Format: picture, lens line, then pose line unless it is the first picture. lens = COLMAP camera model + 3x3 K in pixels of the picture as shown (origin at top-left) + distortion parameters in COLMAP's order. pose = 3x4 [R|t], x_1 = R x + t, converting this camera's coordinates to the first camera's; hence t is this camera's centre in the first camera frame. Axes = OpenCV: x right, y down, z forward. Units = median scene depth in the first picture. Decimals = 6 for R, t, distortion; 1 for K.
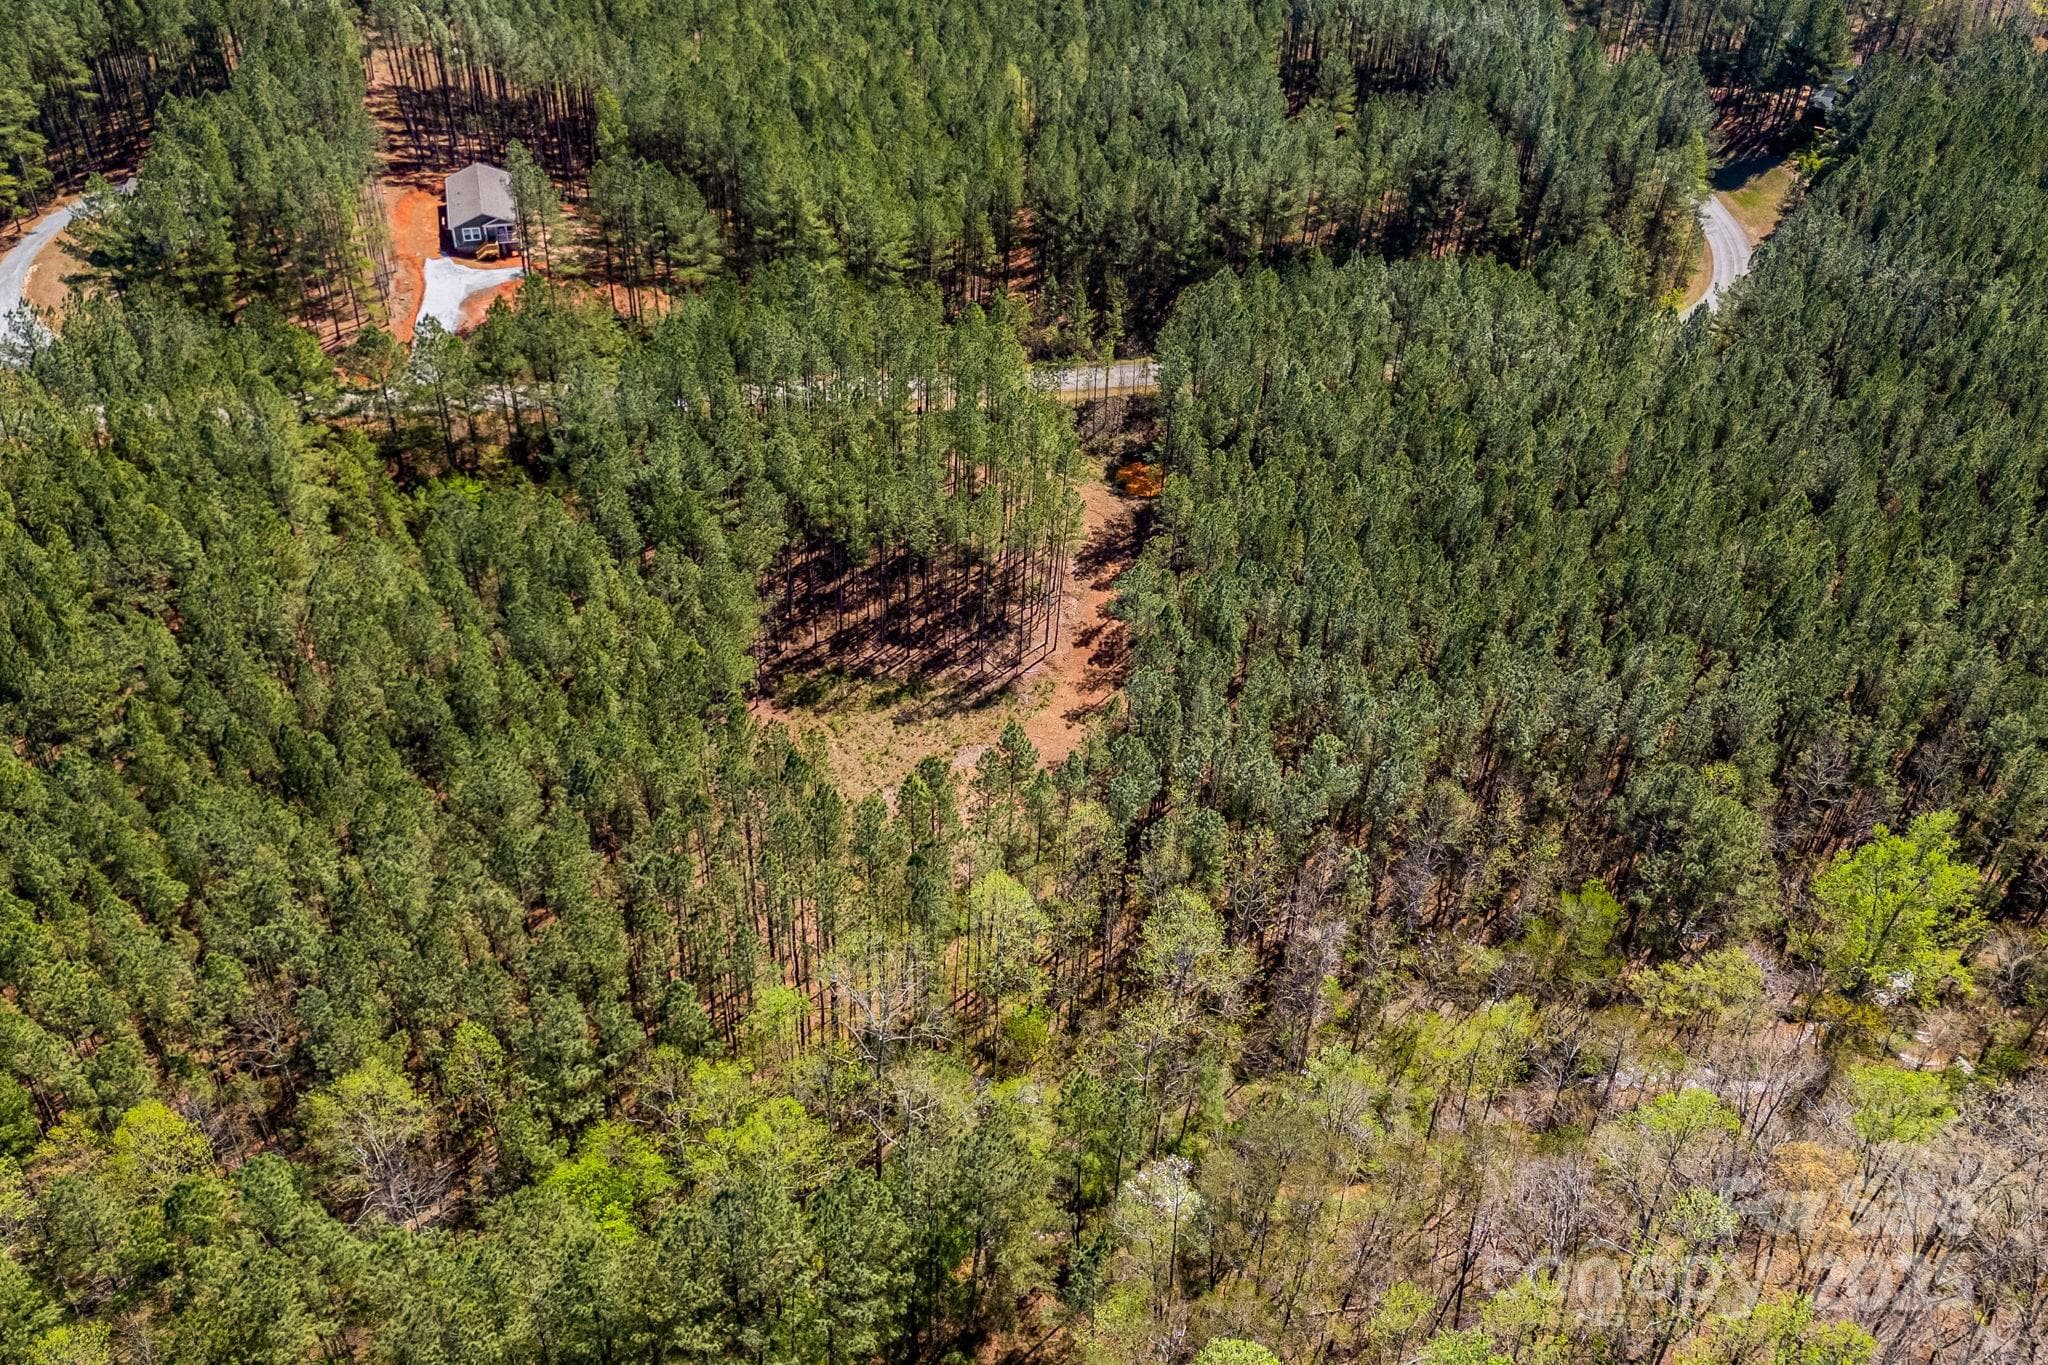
lens RADIAL K [[1799.5, 0, 1015.5], [0, 1799.5, 686.4], [0, 0, 1]] dist [0.050332, -0.019529]
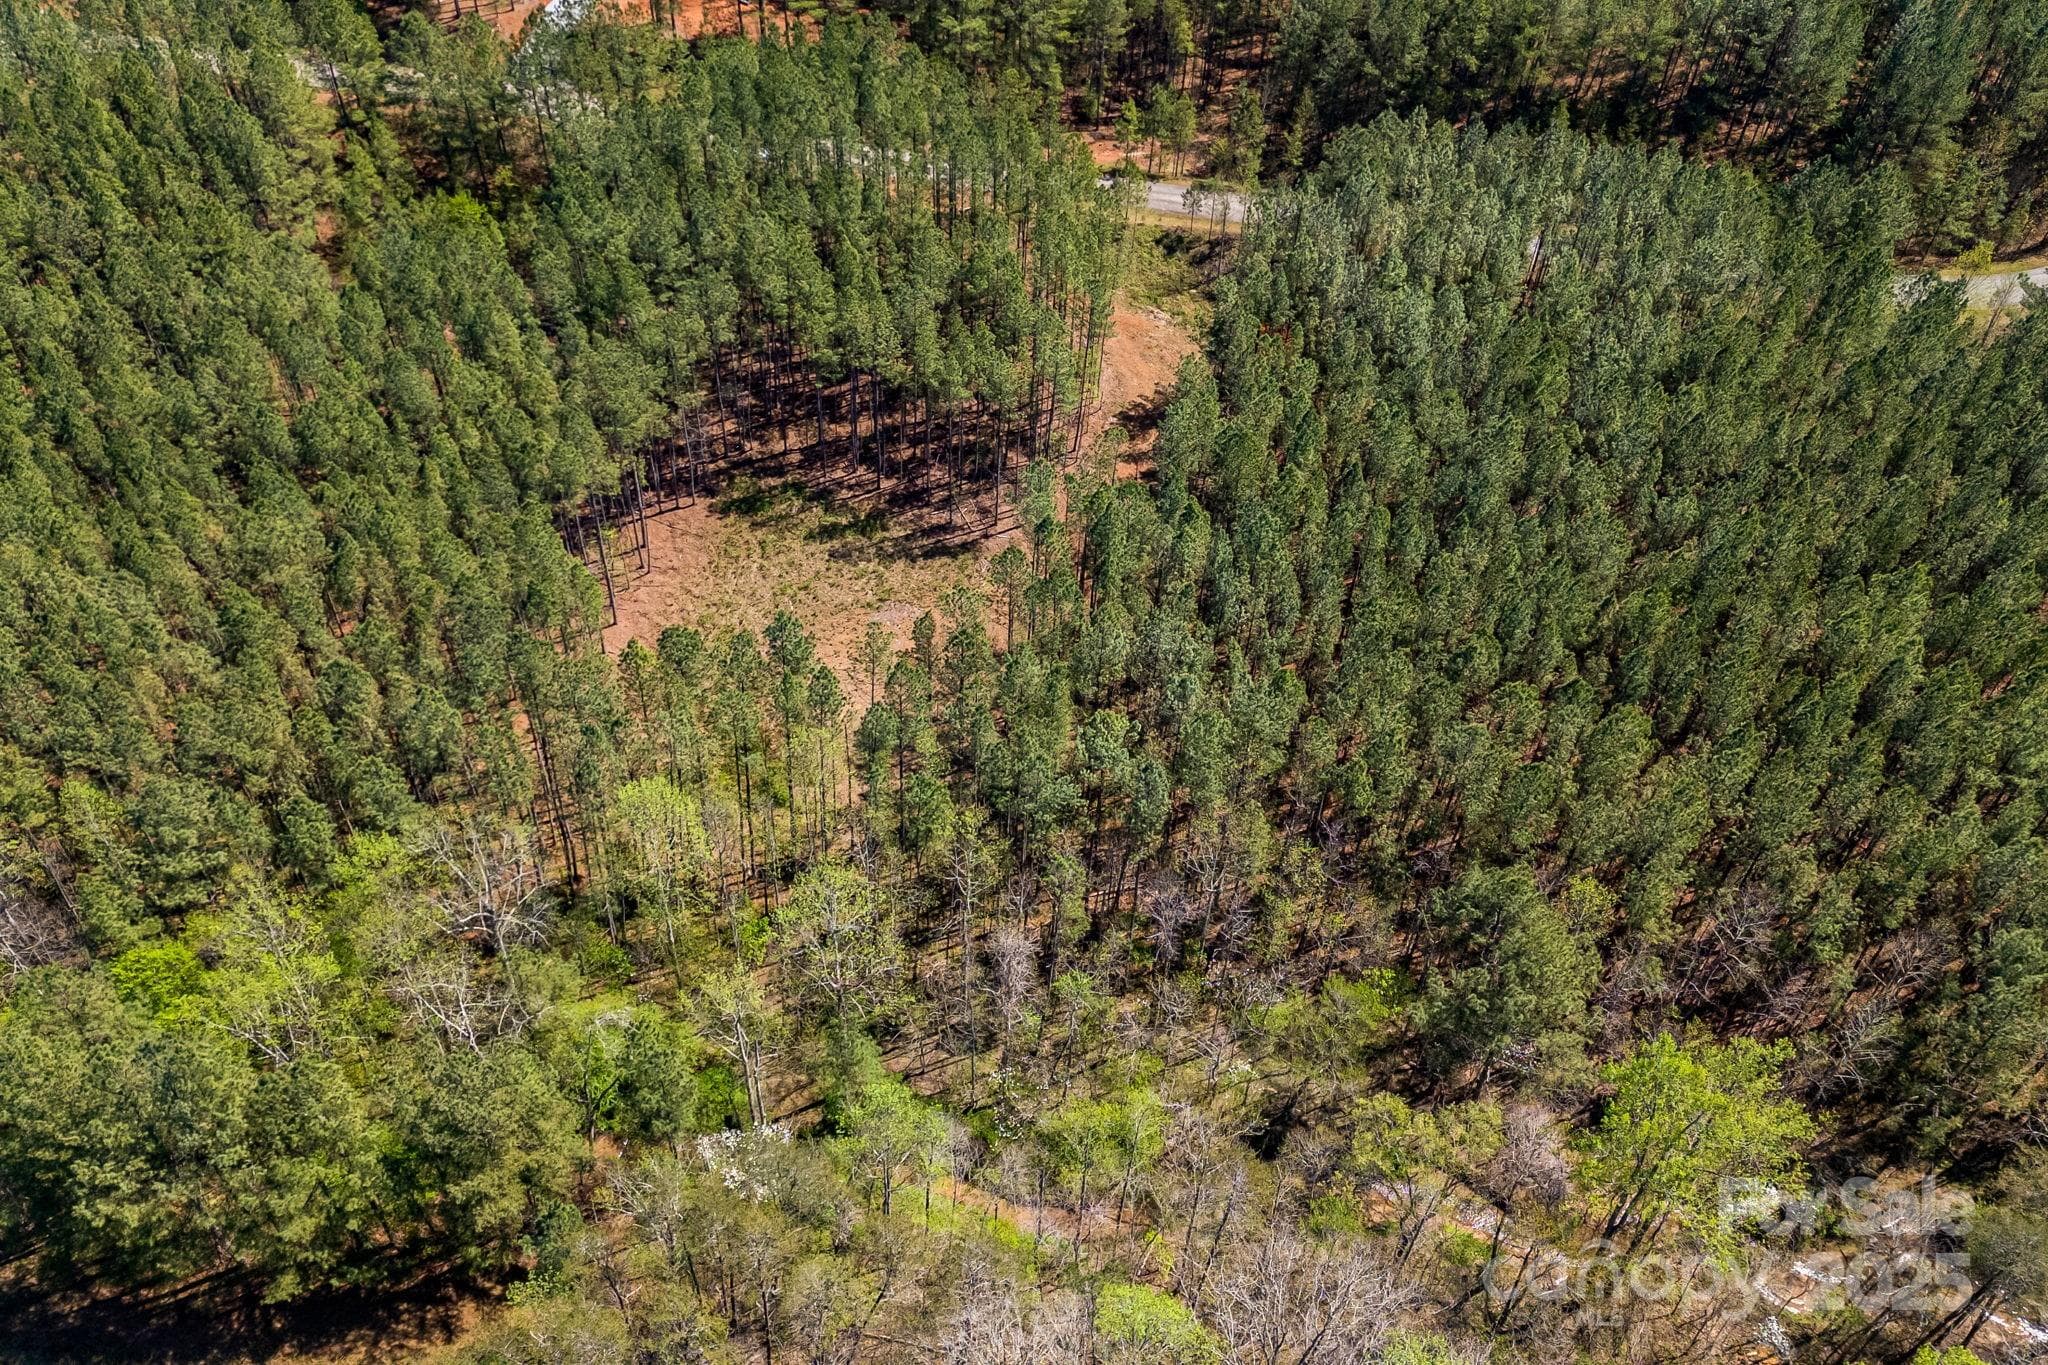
lens RADIAL K [[1799.5, 0, 1027.5], [0, 1799.5, 684.8], [0, 0, 1]] dist [0.050332, -0.019529]
pose [[0.931466, 0.264136, -0.250208, 0.263764], [-0.222595, 0.957706, 0.182350, -0.103028], [0.287791, -0.114158, 0.950865, 0.137870]]
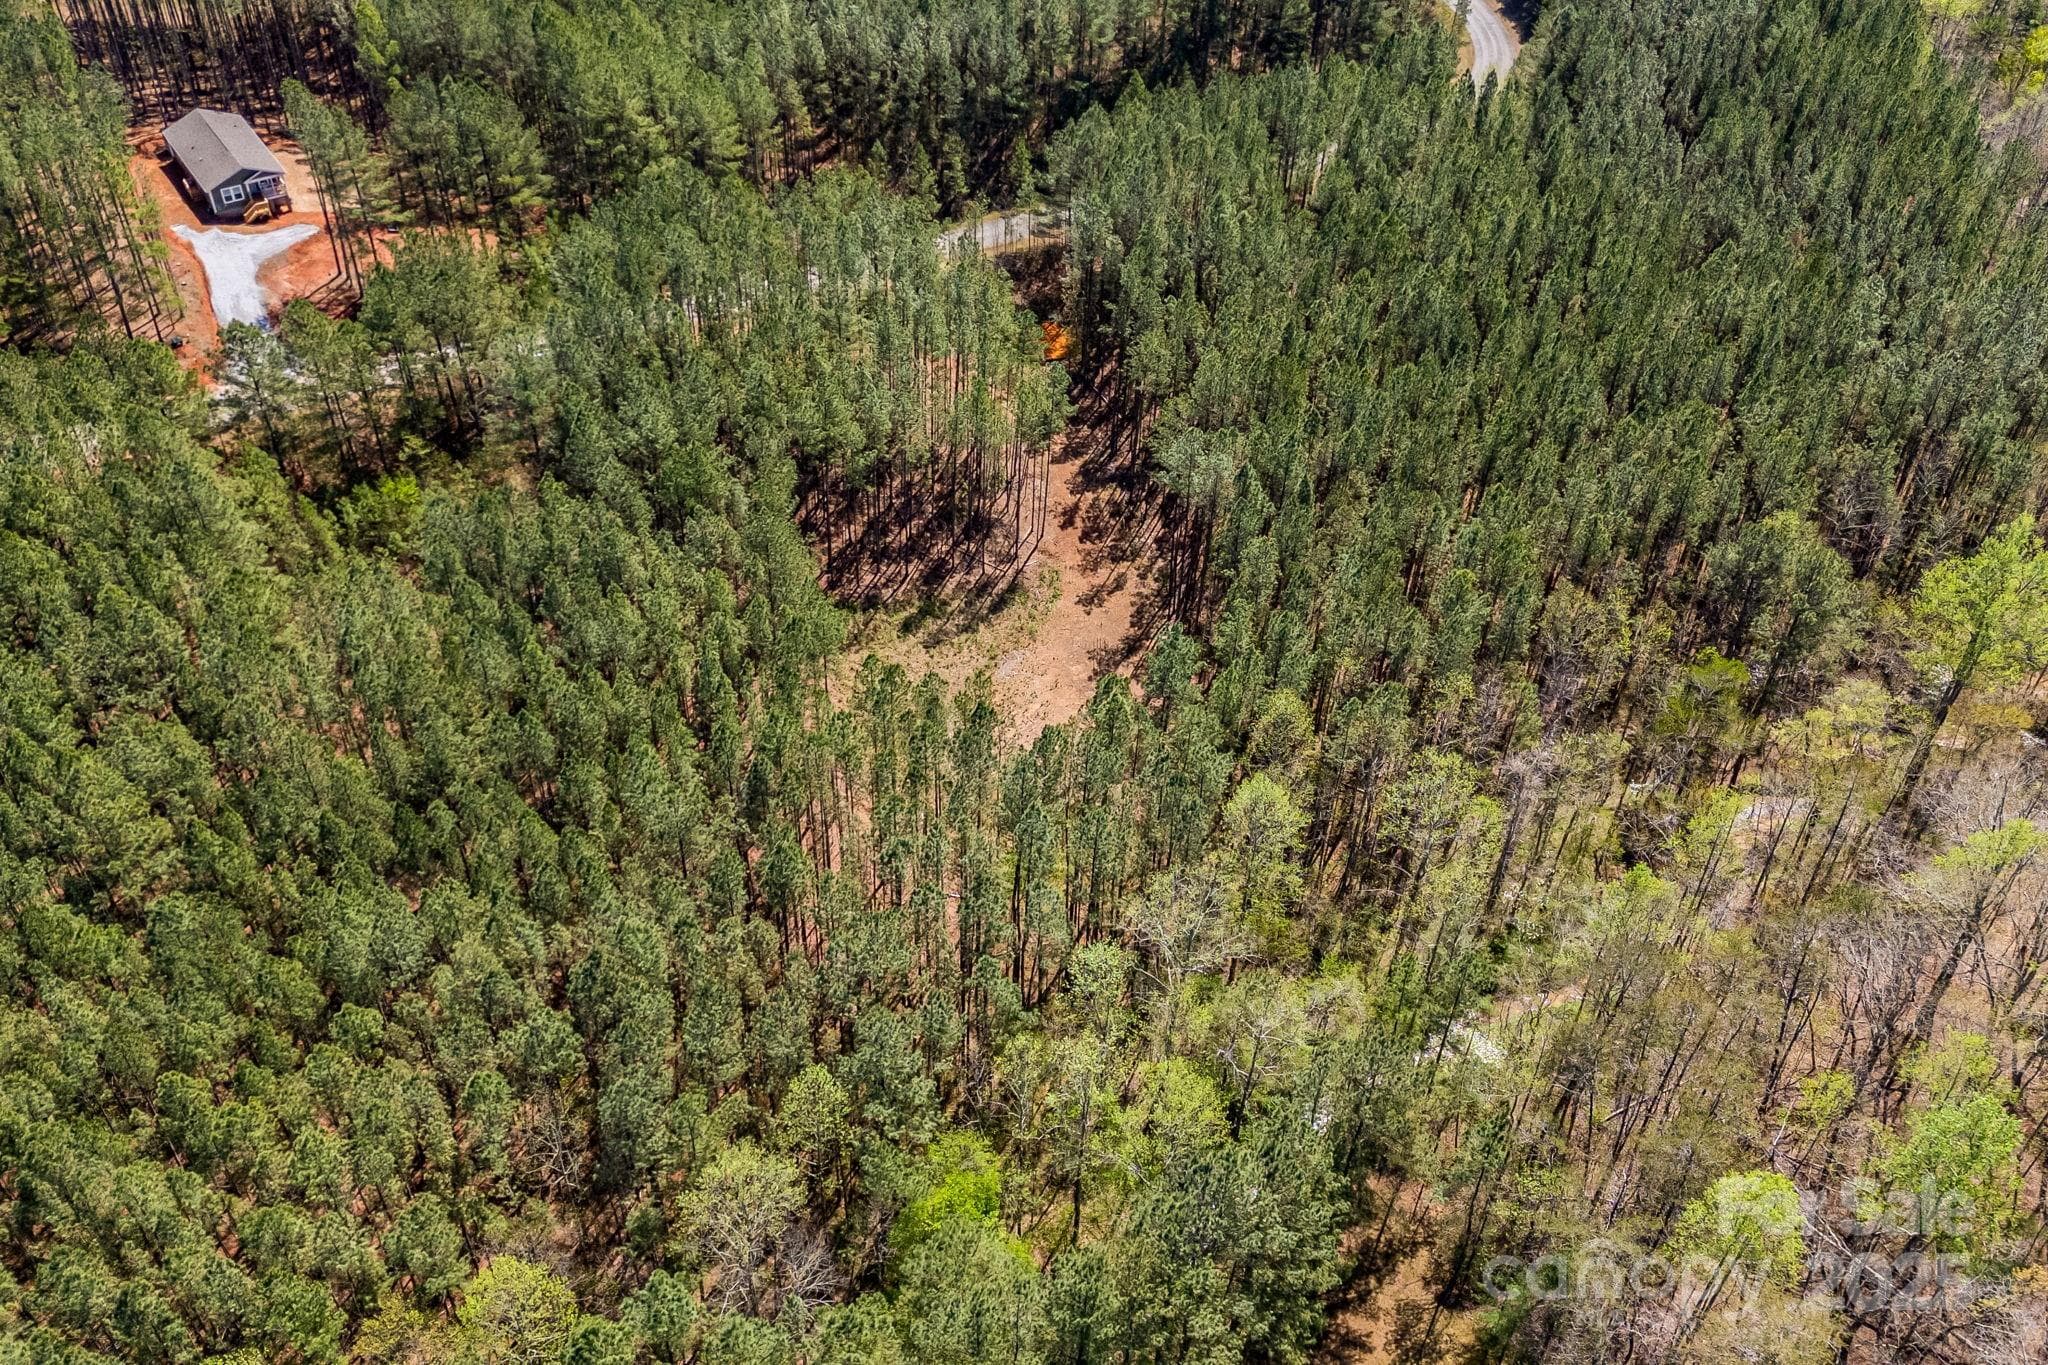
lens RADIAL K [[1799.5, 0, 1022.3], [0, 1799.5, 683.0], [0, 0, 1]] dist [0.050332, -0.019529]
pose [[0.950876, -0.219234, 0.218566, -0.216650], [0.200197, 0.974003, 0.106017, -0.048481], [-0.236126, -0.057053, 0.970046, 0.075967]]
